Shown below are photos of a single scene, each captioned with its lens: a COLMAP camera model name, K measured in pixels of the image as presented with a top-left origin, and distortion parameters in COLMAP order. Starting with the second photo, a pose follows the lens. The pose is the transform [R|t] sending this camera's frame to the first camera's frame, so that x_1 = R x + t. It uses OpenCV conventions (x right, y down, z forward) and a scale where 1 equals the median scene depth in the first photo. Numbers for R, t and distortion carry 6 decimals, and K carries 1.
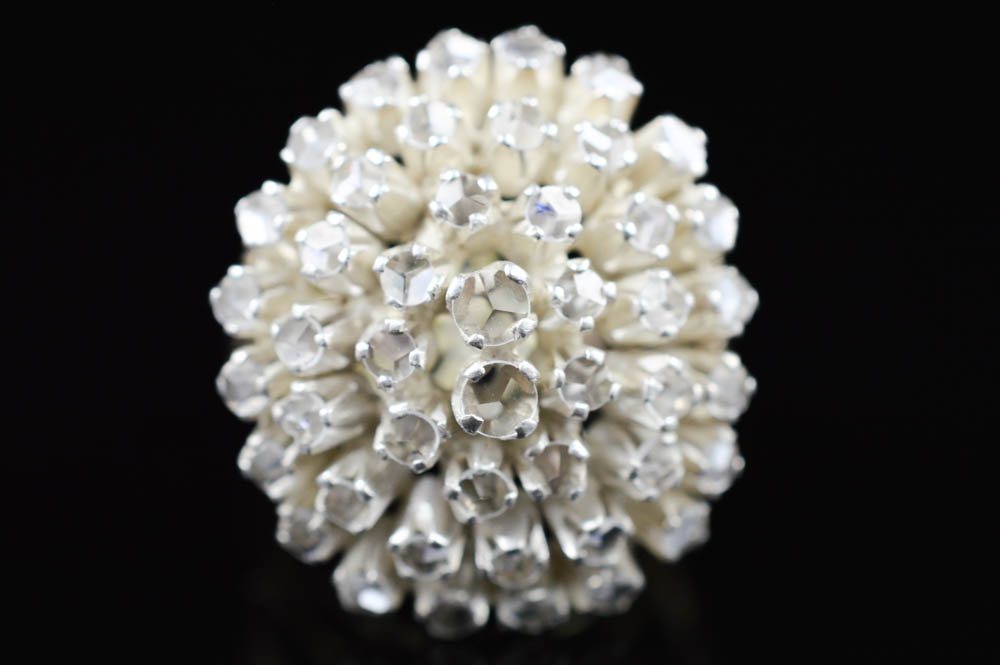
lens RADIAL K [[1750.3, 0, 501.5], [0, 1750.3, 296.3], [0, 0, 1]] dist [0.299055, 0.006623]
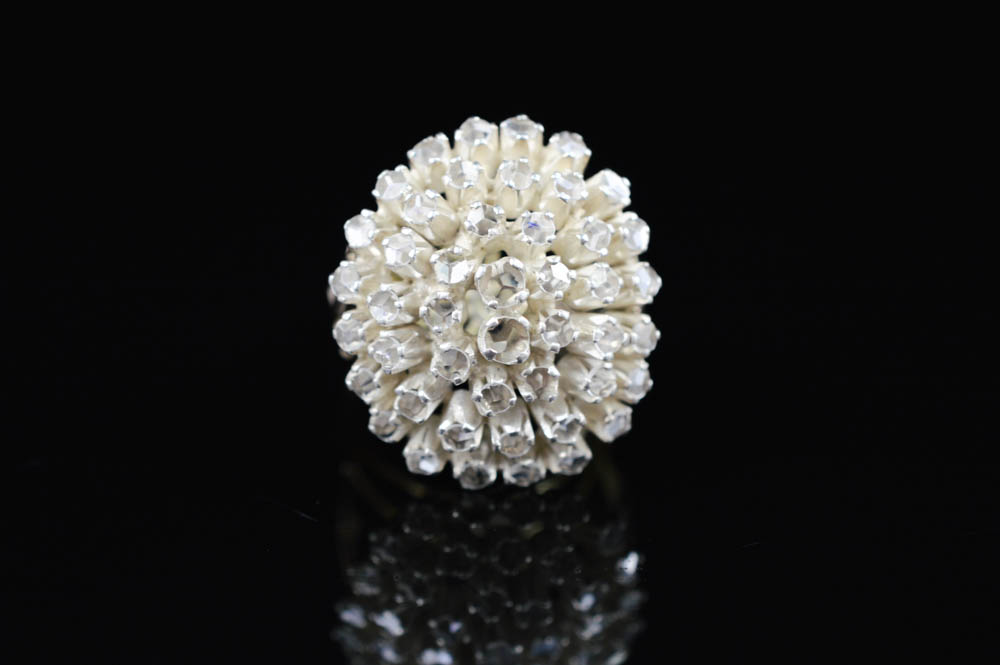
lens RADIAL K [[1719.1, 0, 500.0], [0, 1719.1, 332.5], [0, 0, 1]] dist [-0.008765, -0.002178]
pose [[0.999222, -0.001528, 0.039418, -0.069550], [0.001616, 0.999996, -0.002177, 0.053697], [-0.039415, 0.002239, 0.999220, -0.607625]]
